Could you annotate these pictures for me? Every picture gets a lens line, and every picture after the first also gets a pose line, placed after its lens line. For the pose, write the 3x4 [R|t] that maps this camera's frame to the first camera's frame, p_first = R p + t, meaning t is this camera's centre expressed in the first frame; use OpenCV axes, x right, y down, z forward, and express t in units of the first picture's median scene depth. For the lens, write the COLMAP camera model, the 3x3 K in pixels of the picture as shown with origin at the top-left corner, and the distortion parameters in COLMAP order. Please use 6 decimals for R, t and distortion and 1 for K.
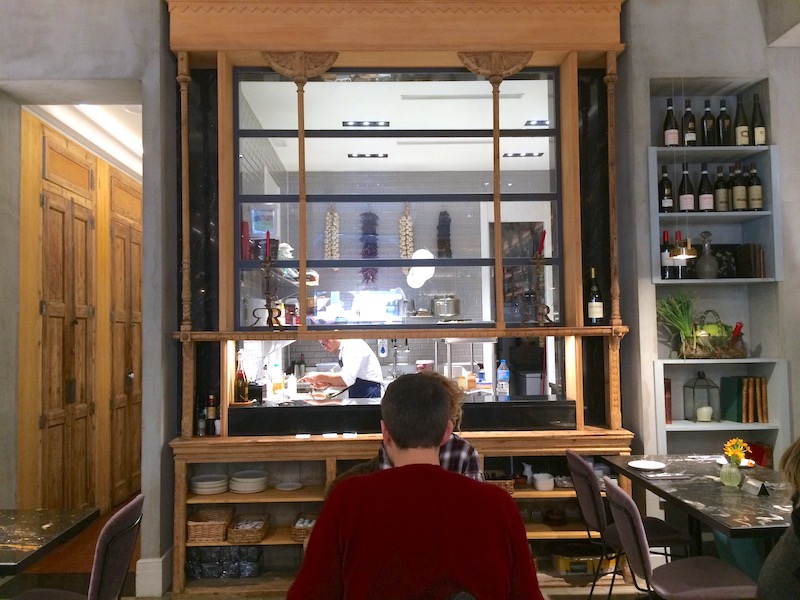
lens RADIAL K [[674.5, 0, 401.3], [0, 674.5, 298.7], [0, 0, 1]] dist [-0.002187, -0.004606]
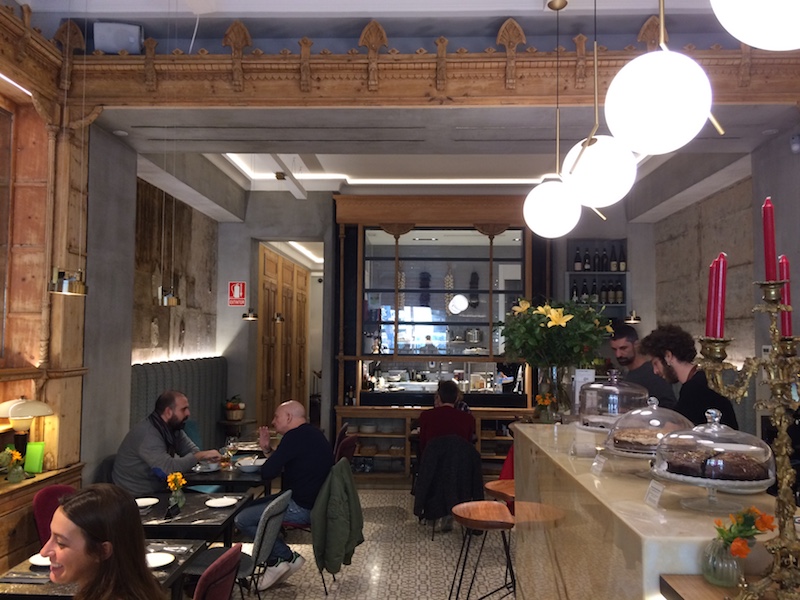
lens RADIAL K [[674.5, 0, 395.4], [0, 674.5, 301.3], [0, 0, 1]] dist [-0.002187, -0.004606]
pose [[0.996817, 0.021899, -0.076662, 0.009524], [-0.022099, 0.999754, -0.001760, -0.119022], [0.076605, 0.003448, 0.997056, -1.076553]]
